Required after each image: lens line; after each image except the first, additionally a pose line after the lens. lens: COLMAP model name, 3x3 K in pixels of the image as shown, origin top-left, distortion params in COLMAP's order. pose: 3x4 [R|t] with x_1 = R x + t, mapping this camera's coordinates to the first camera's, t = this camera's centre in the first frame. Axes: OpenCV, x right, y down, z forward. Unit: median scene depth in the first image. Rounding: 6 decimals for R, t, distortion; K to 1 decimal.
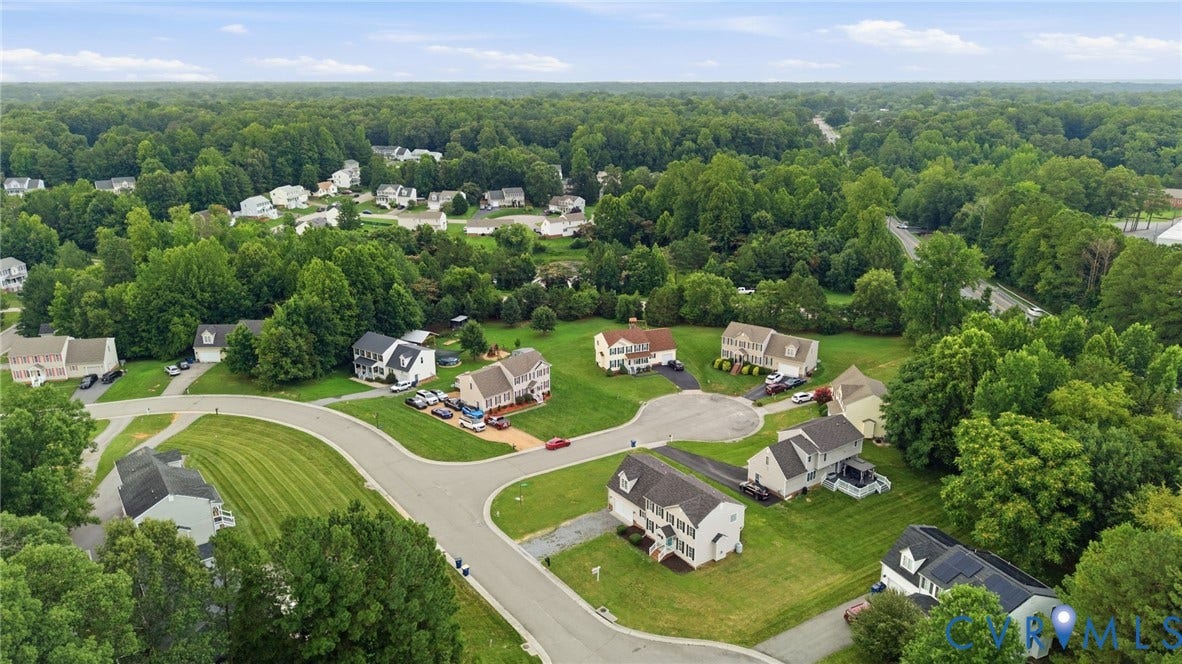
lens RADIAL K [[789.4, 0, 587.9], [0, 789.4, 337.8], [0, 0, 1]] dist [0.070964, -0.084397]
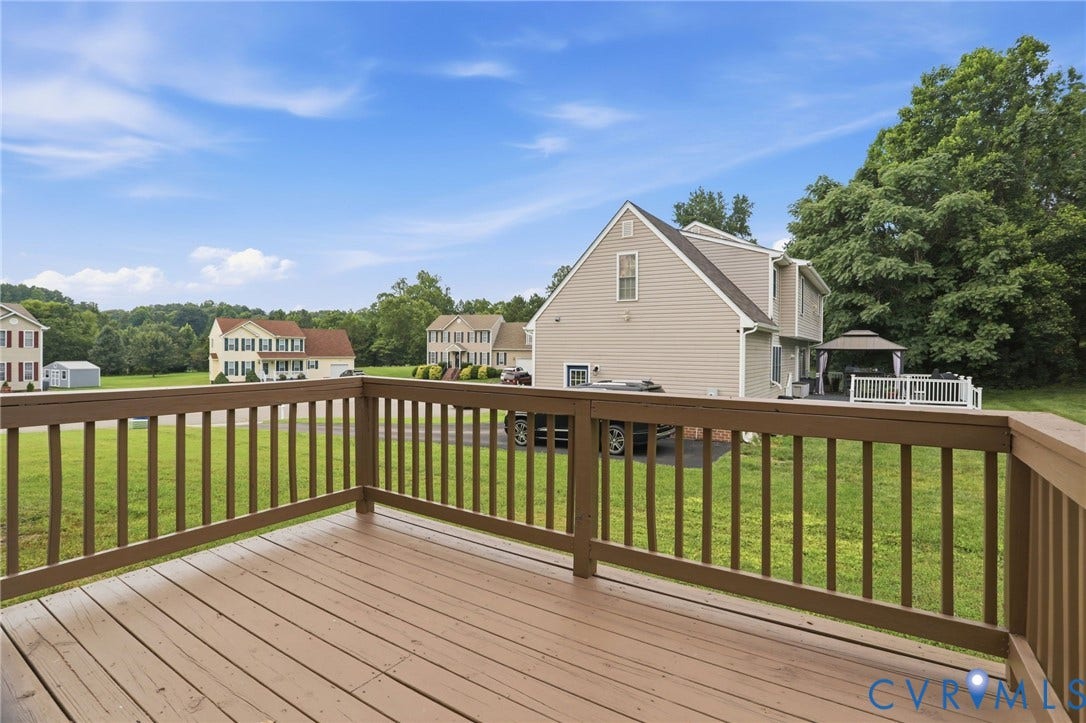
lens RADIAL K [[523.5, 0, 535.9], [0, 523.5, 356.9], [0, 0, 1]] dist [-0.066293, 0.025722]
pose [[0.936728, 0.003832, 0.350037, 0.117262], [0.097320, 0.957670, -0.270919, 0.159473], [-0.336258, 0.287843, 0.896703, 0.671062]]
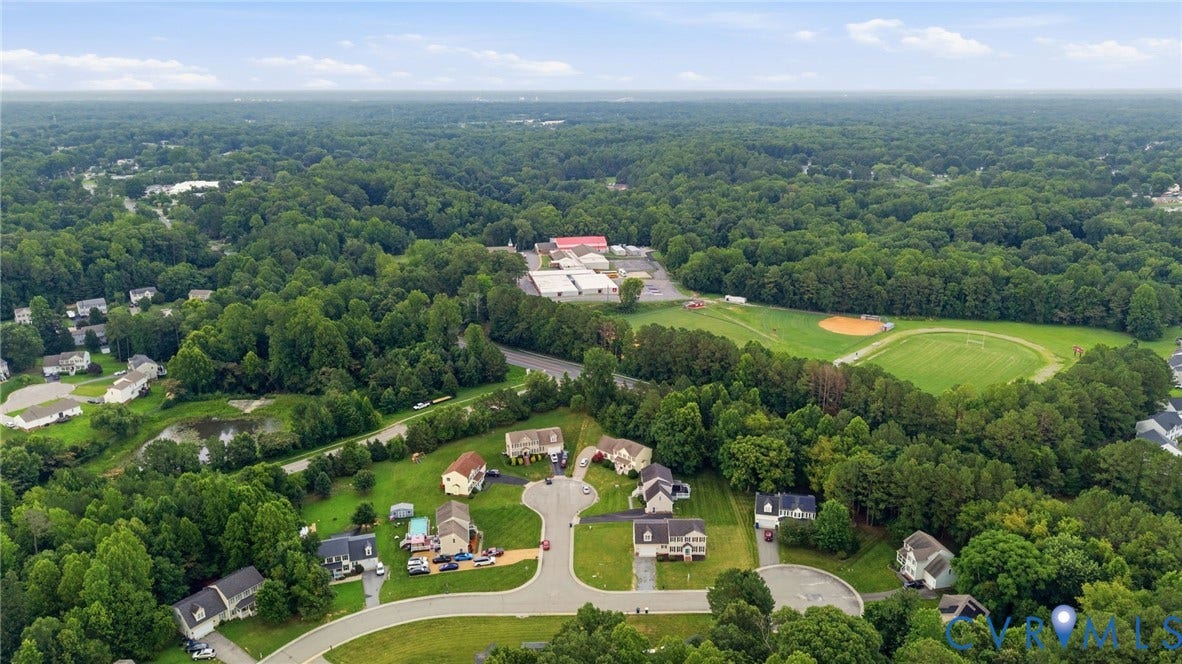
lens RADIAL K [[789.4, 0, 587.9], [0, 789.4, 337.8], [0, 0, 1]] dist [0.070964, -0.084397]
pose [[0.585207, -0.240398, 0.774430, -0.987319], [0.252085, 0.961657, 0.108026, -0.367875], [-0.770705, 0.132005, 0.623369, -0.107888]]
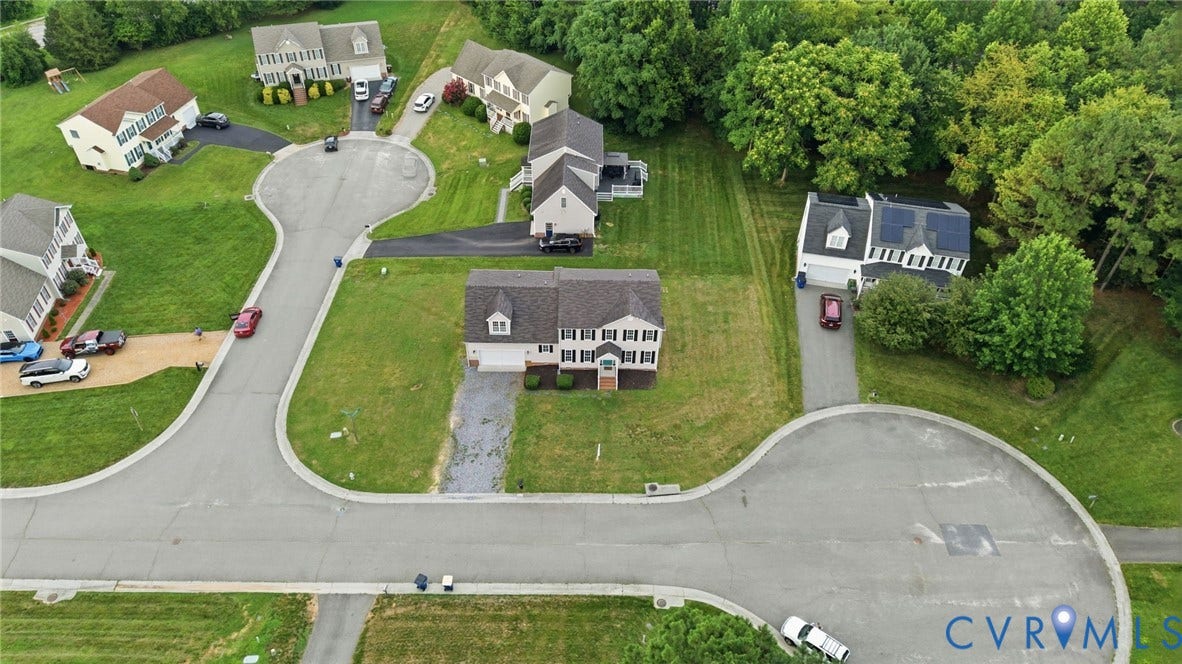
lens RADIAL K [[789.4, 0, 587.9], [0, 789.4, 337.8], [0, 0, 1]] dist [0.070964, -0.084397]
pose [[0.593224, -0.537707, 0.599130, -0.226006], [0.229738, 0.826353, 0.514161, -0.098740], [-0.771561, -0.167370, 0.613744, 0.361255]]
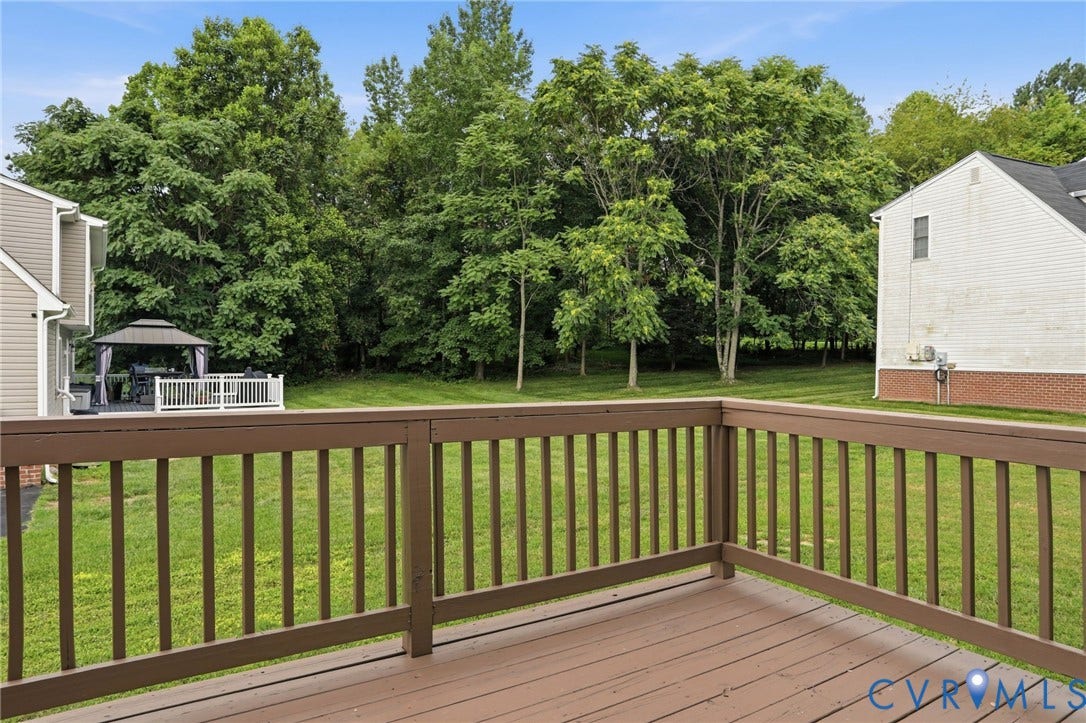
lens RADIAL K [[681.5, 0, 536.2], [0, 681.5, 361.8], [0, 0, 1]] dist [-0.017757, 0.001751]
pose [[0.050251, -0.010840, 0.998678, 0.107649], [0.288009, 0.957619, -0.004098, 0.155706], [-0.956308, 0.287834, 0.051243, 0.682609]]
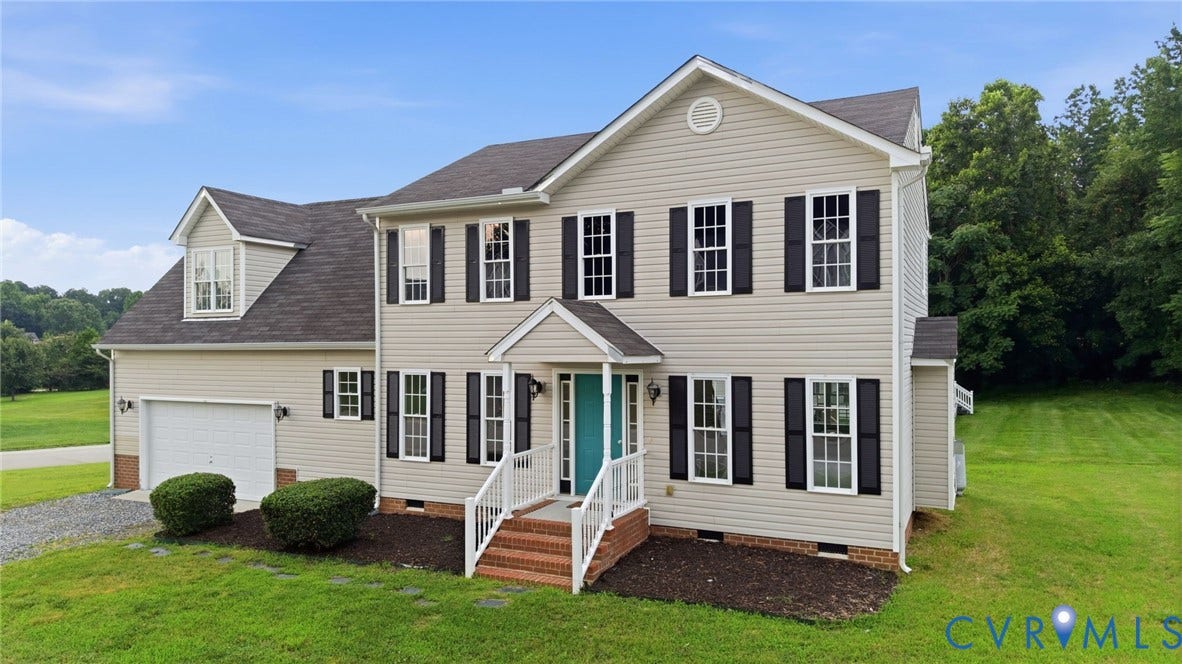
lens RADIAL K [[789.4, 0, 587.9], [0, 789.4, 337.8], [0, 0, 1]] dist [0.070964, -0.084397]
pose [[0.879458, -0.007139, 0.475923, 0.025220], [0.151860, 0.951840, -0.266345, 0.177743], [-0.451101, 0.306513, 0.838187, 0.574141]]
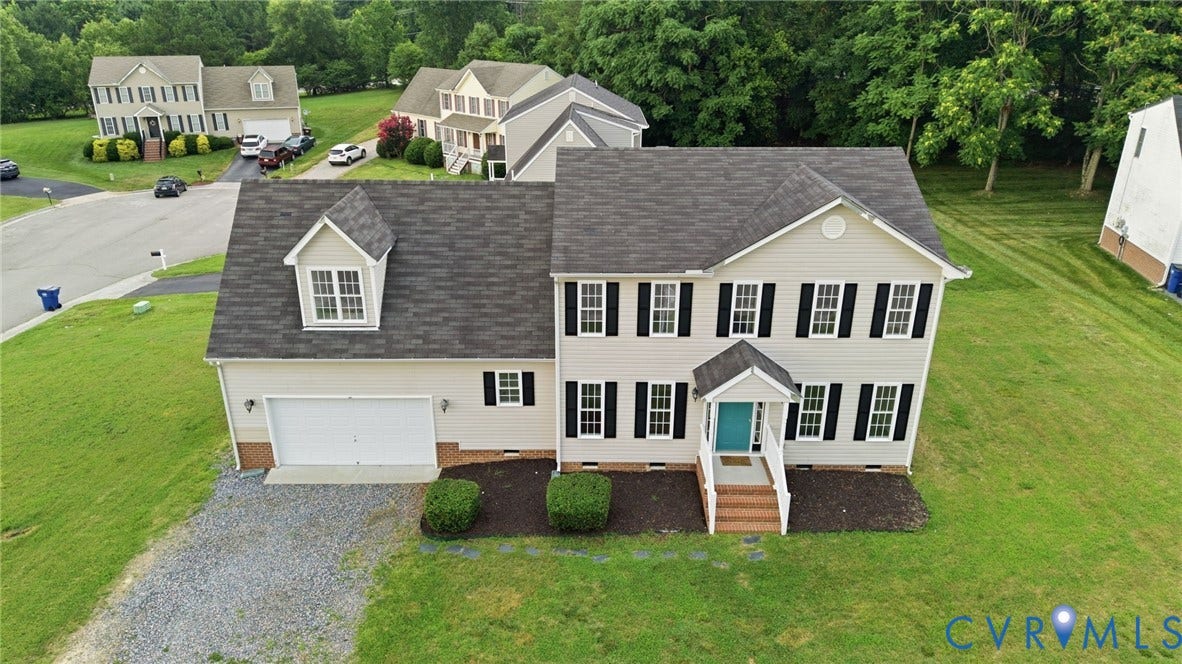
lens RADIAL K [[789.4, 0, 587.9], [0, 789.4, 337.8], [0, 0, 1]] dist [0.070964, -0.084397]
pose [[0.590857, -0.312873, 0.743639, -0.043207], [0.243606, 0.947906, 0.205259, 0.118788], [-0.769119, 0.059876, 0.636294, 0.582057]]
